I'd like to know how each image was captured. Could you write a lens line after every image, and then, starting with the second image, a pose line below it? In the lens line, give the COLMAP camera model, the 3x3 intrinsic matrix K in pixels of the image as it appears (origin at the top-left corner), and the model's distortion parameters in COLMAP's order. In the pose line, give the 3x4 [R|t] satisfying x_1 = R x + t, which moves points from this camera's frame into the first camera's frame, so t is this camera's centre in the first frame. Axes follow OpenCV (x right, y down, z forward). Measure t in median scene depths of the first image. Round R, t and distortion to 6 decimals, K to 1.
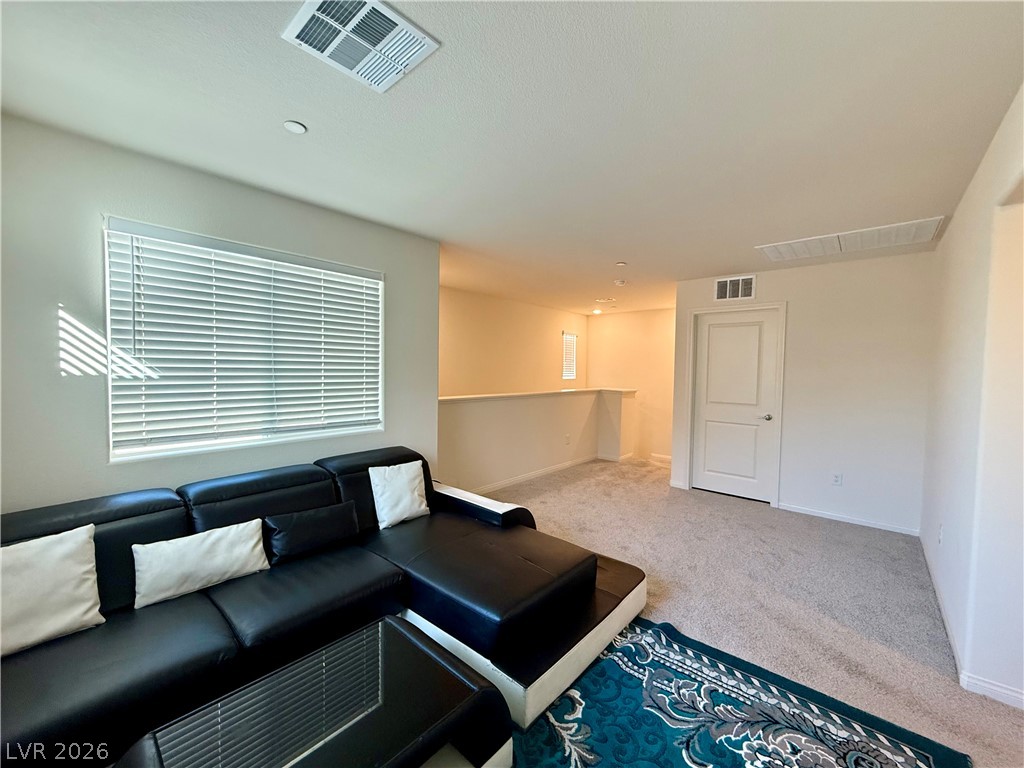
lens RADIAL K [[405.9, 0, 511.7], [0, 405.9, 384.2], [0, 0, 1]] dist [-0.001071, 0.000117]
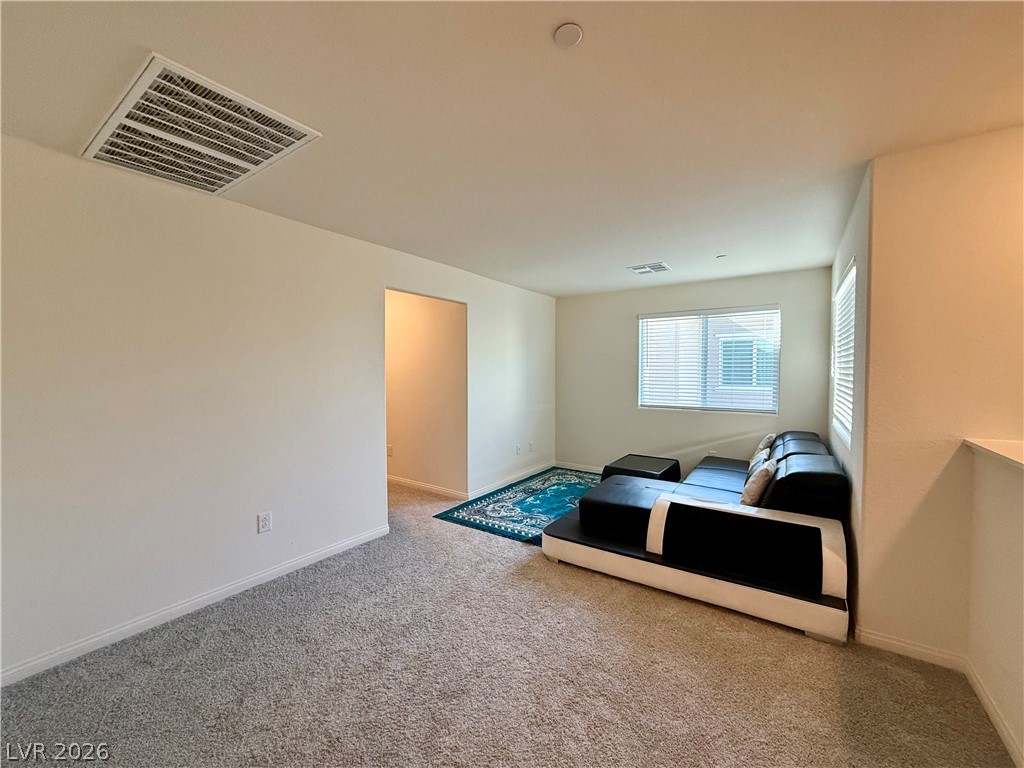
lens RADIAL K [[405.9, 0, 511.9], [0, 405.9, 383.1], [0, 0, 1]] dist [-0.001071, 0.000117]
pose [[-0.992329, 0.009068, -0.123295, 0.894504], [-0.000344, 0.997099, 0.076108, -0.124691], [0.123627, 0.075567, -0.989447, 3.397790]]
